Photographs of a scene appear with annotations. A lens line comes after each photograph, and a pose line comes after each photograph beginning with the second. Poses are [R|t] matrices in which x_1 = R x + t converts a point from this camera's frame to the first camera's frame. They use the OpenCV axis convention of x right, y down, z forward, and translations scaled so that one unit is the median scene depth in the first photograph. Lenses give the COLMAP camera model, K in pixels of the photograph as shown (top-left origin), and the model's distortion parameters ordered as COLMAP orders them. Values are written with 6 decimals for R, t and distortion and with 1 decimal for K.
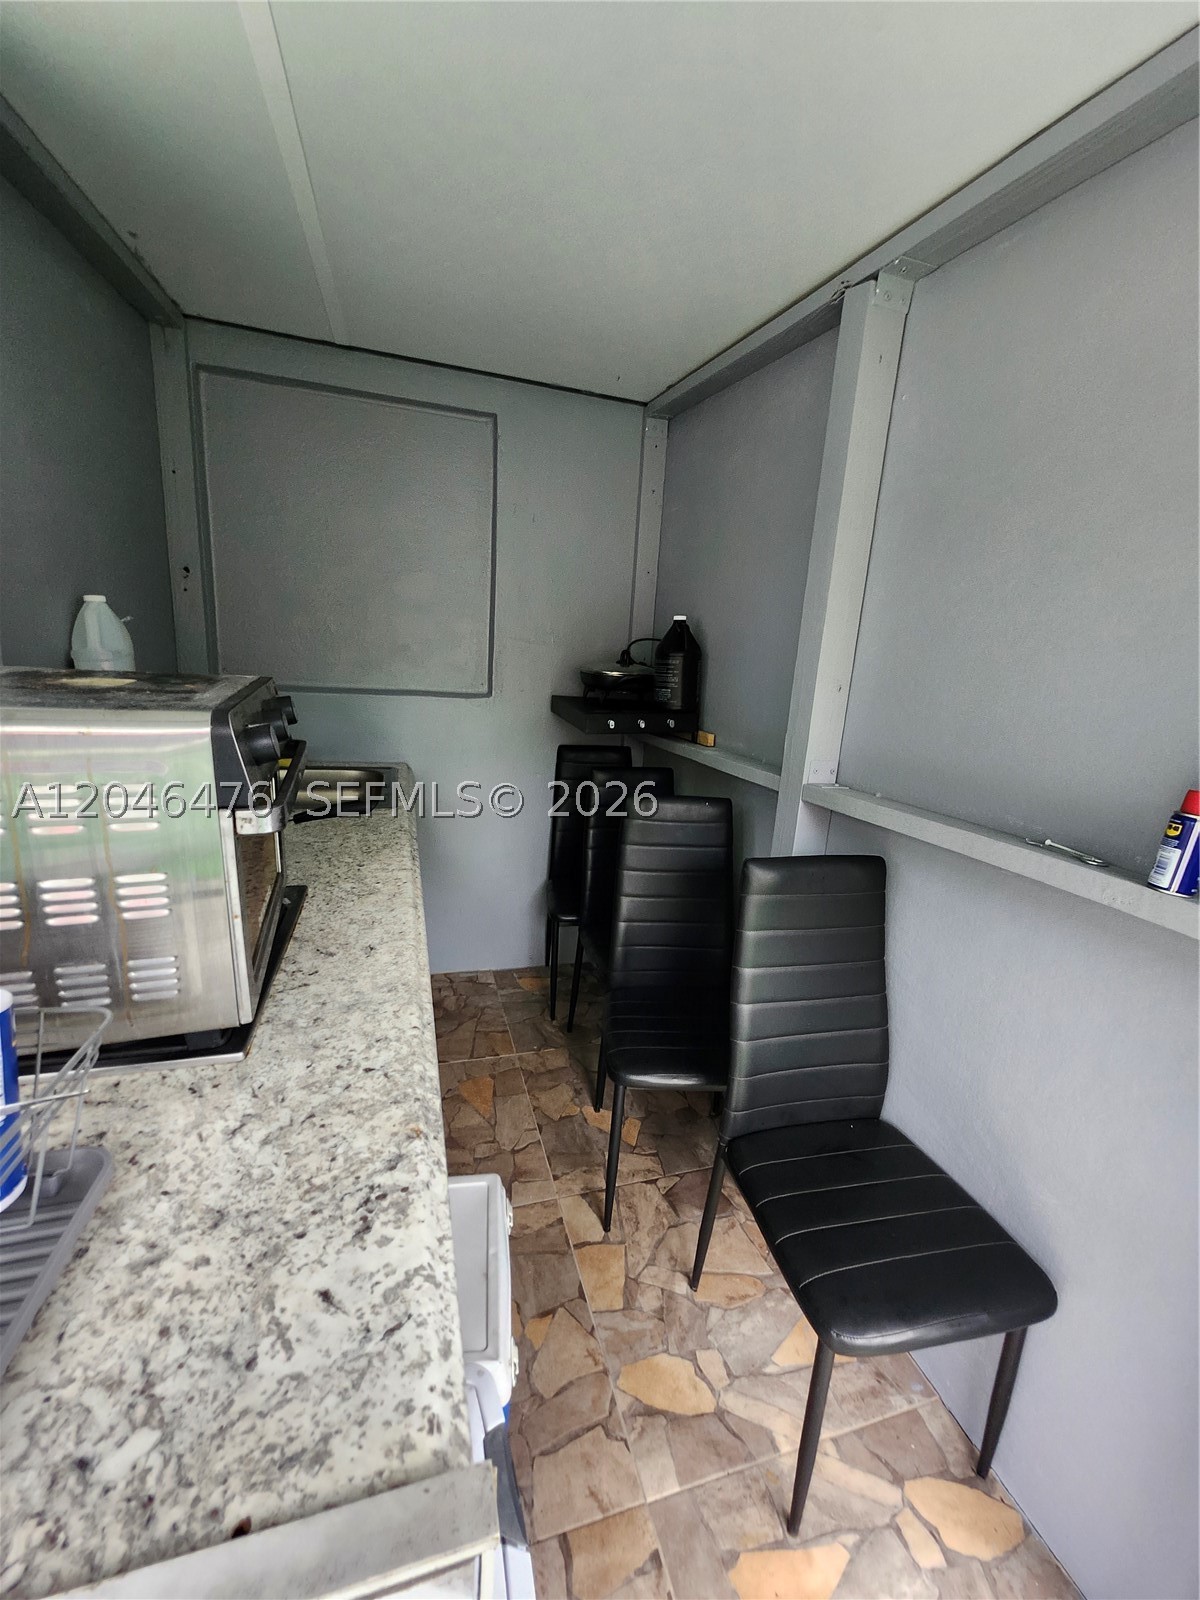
lens RADIAL K [[628.5, 0, 599.1], [0, 628.5, 806.6], [0, 0, 1]] dist [0.000106, -0.000055]
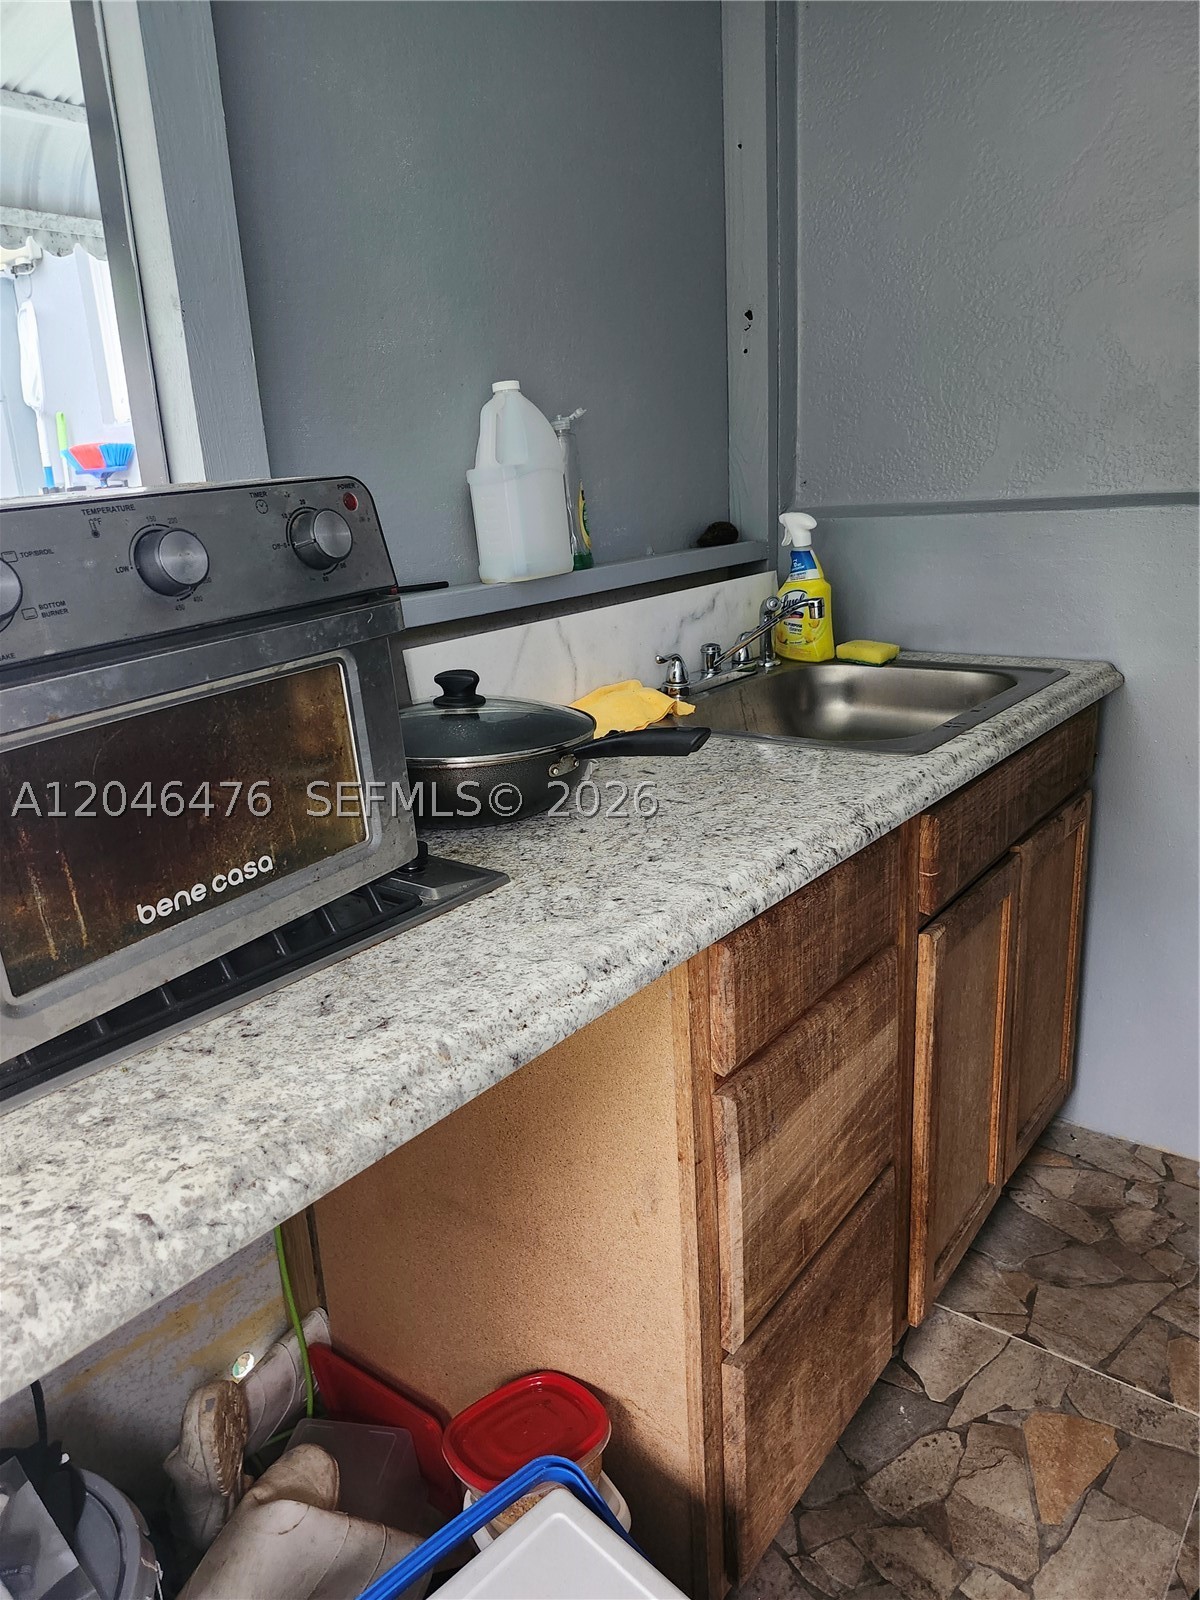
lens RADIAL K [[1116.0, 0, 598.3], [0, 1116.0, 809.8], [0, 0, 1]] dist [0.031793, -0.005669]
pose [[0.548588, 0.141714, -0.823995, 0.324471], [-0.093091, 0.989756, 0.108246, -0.035503], [0.830894, 0.017324, 0.556161, 0.519594]]
